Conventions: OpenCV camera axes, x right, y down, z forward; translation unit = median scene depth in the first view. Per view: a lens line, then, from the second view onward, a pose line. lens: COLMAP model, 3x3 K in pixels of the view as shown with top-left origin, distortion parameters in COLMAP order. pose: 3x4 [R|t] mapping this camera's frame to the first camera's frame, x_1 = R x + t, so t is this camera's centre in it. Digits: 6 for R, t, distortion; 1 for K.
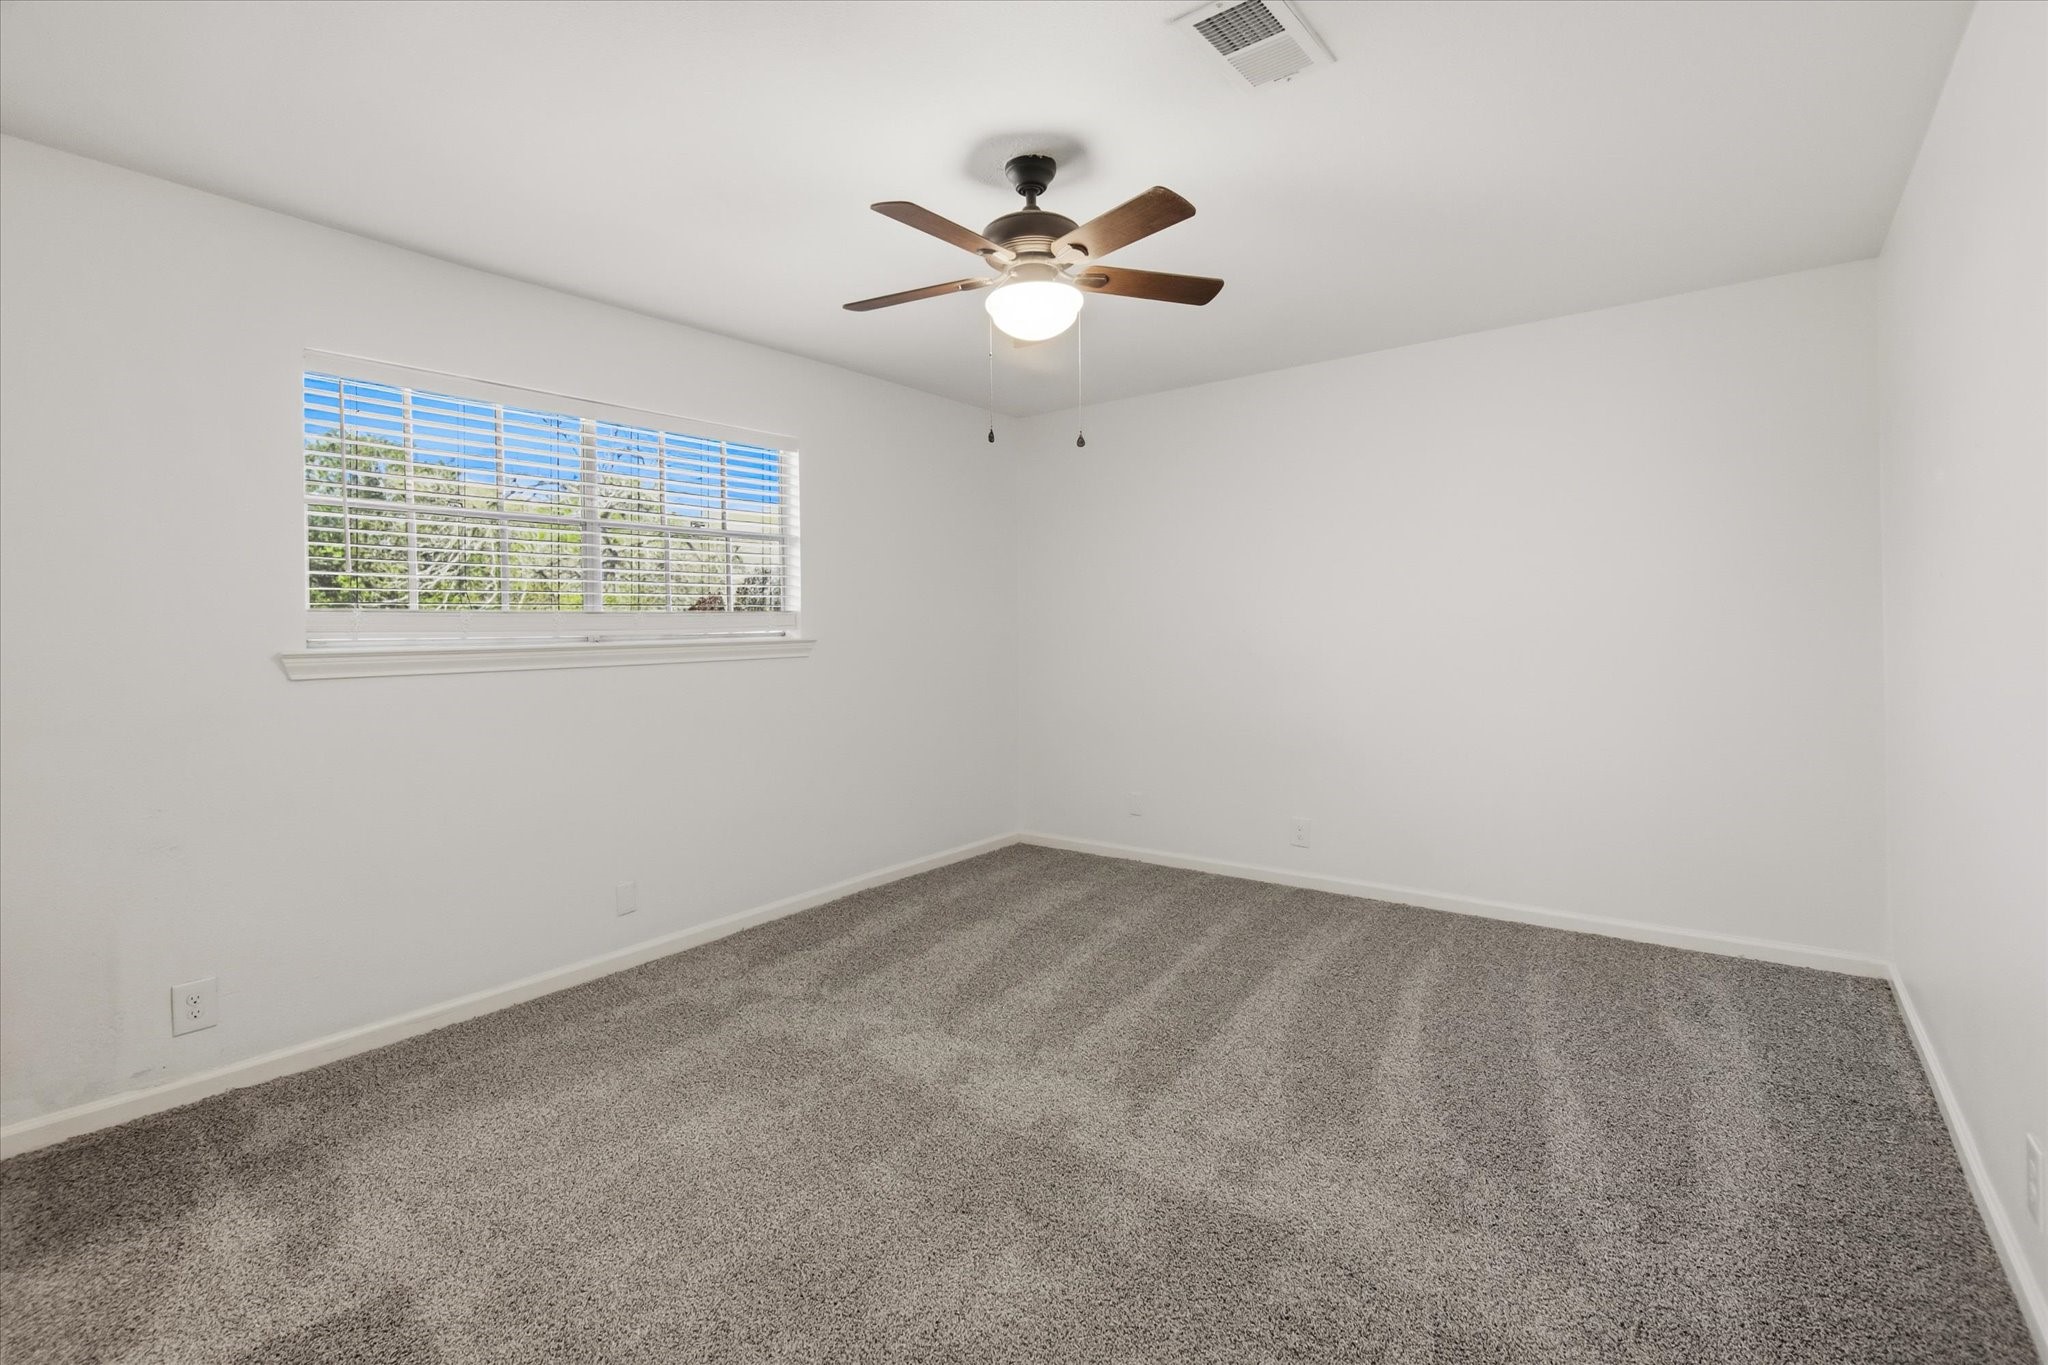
lens RADIAL K [[918.4, 0, 1024.6], [0, 918.4, 655.0], [0, 0, 1]] dist [-0.000844, -0.000346]
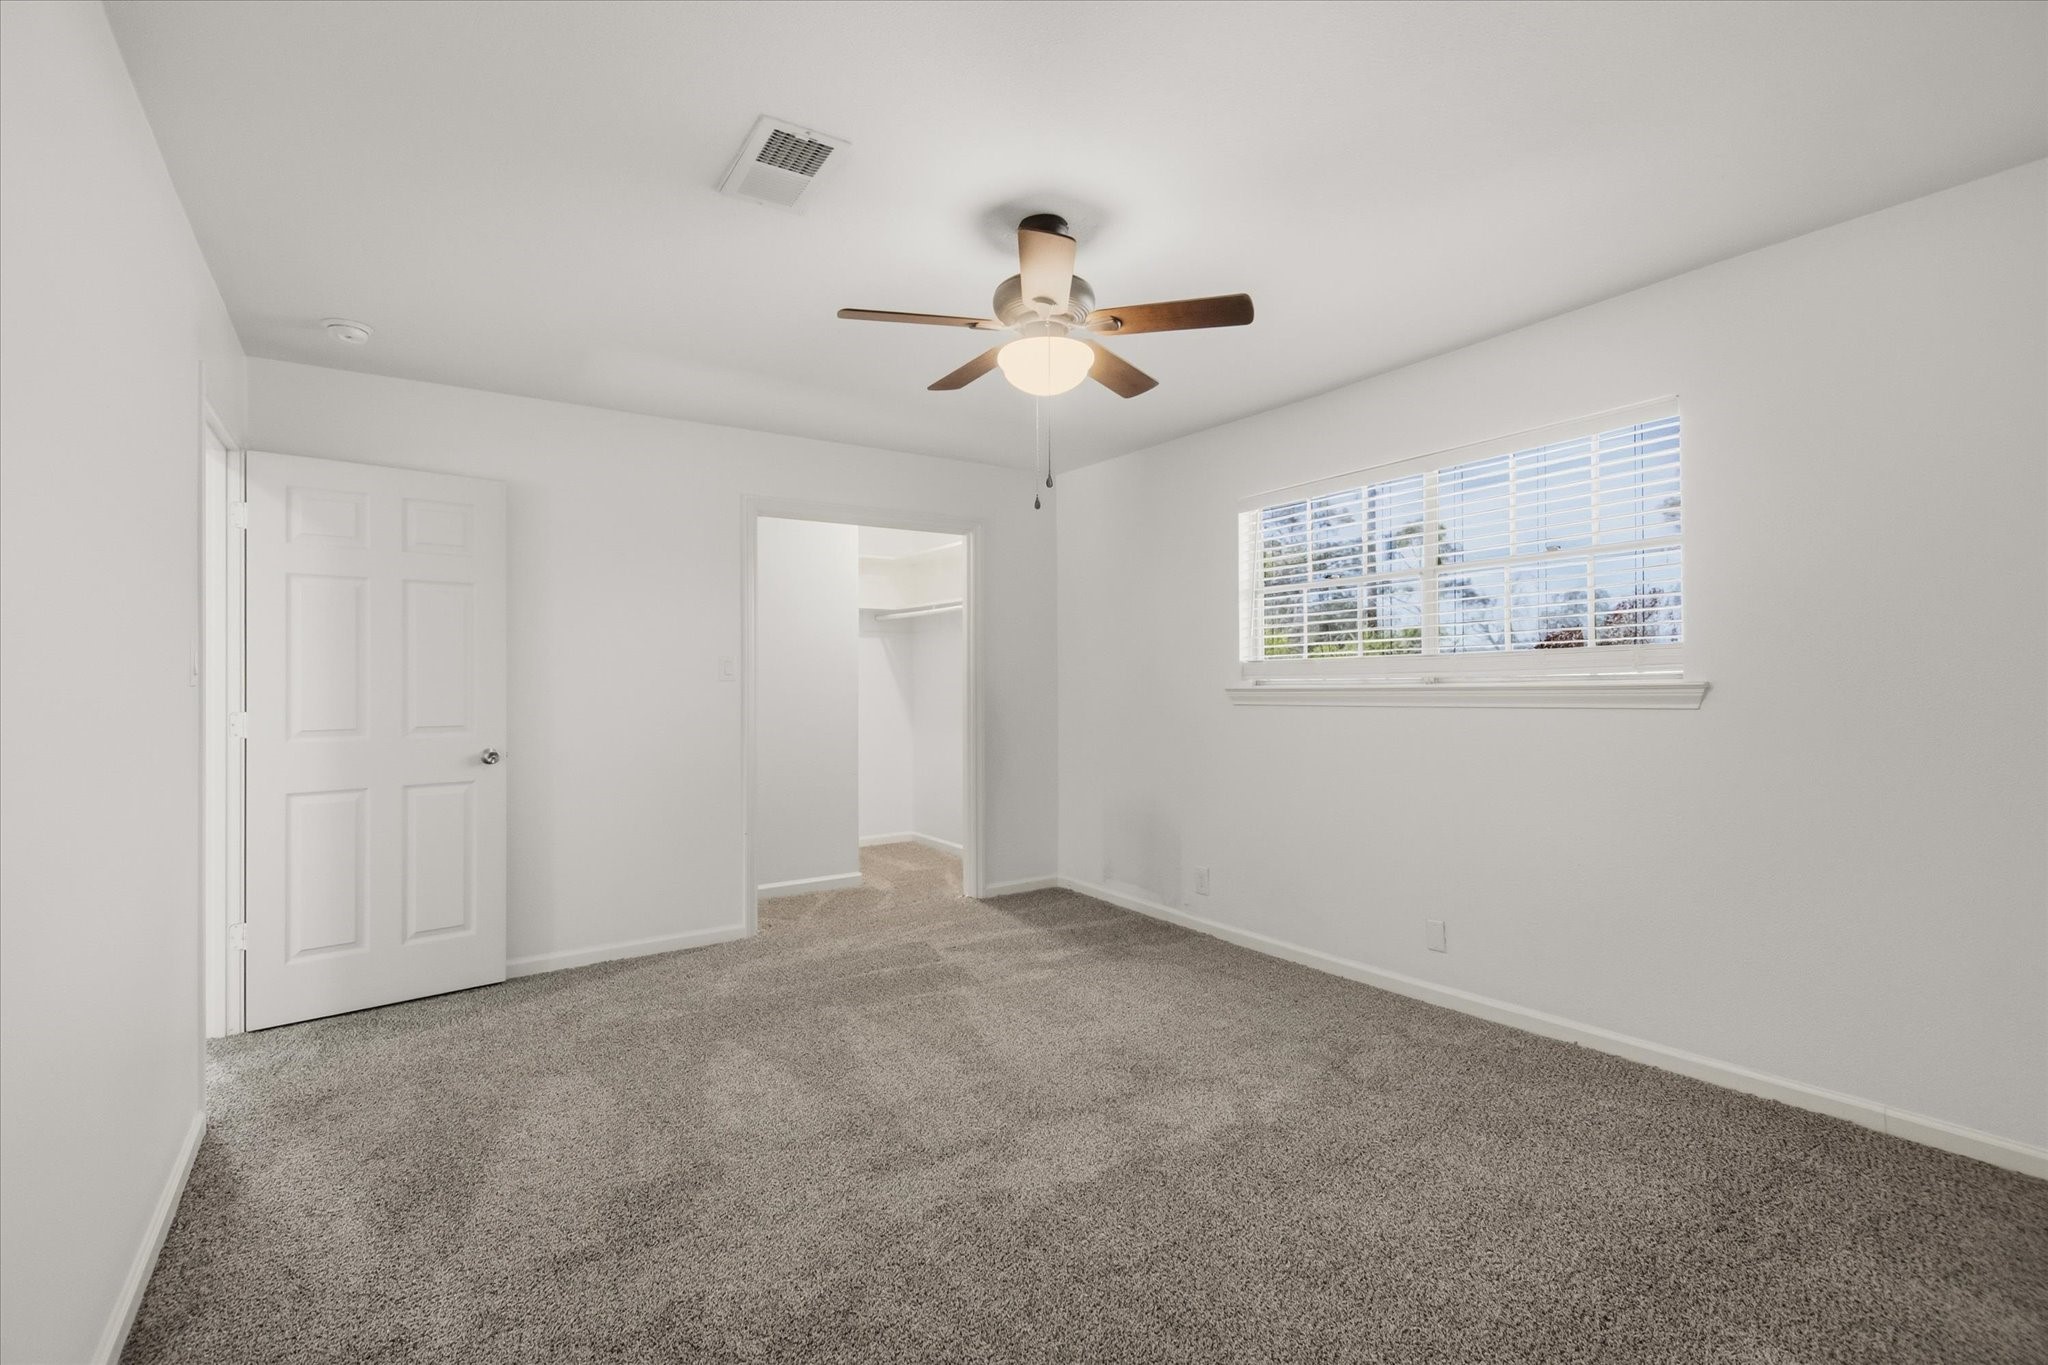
lens RADIAL K [[895.9, 0, 1024.0], [0, 895.9, 682.5], [0, 0, 1]] dist [-0.000293, -0.000108]
pose [[-0.302564, 0.016087, -0.952993, 0.596921], [-0.008432, 0.999773, 0.019553, -0.028678], [0.953092, 0.013952, -0.302359, 0.795222]]
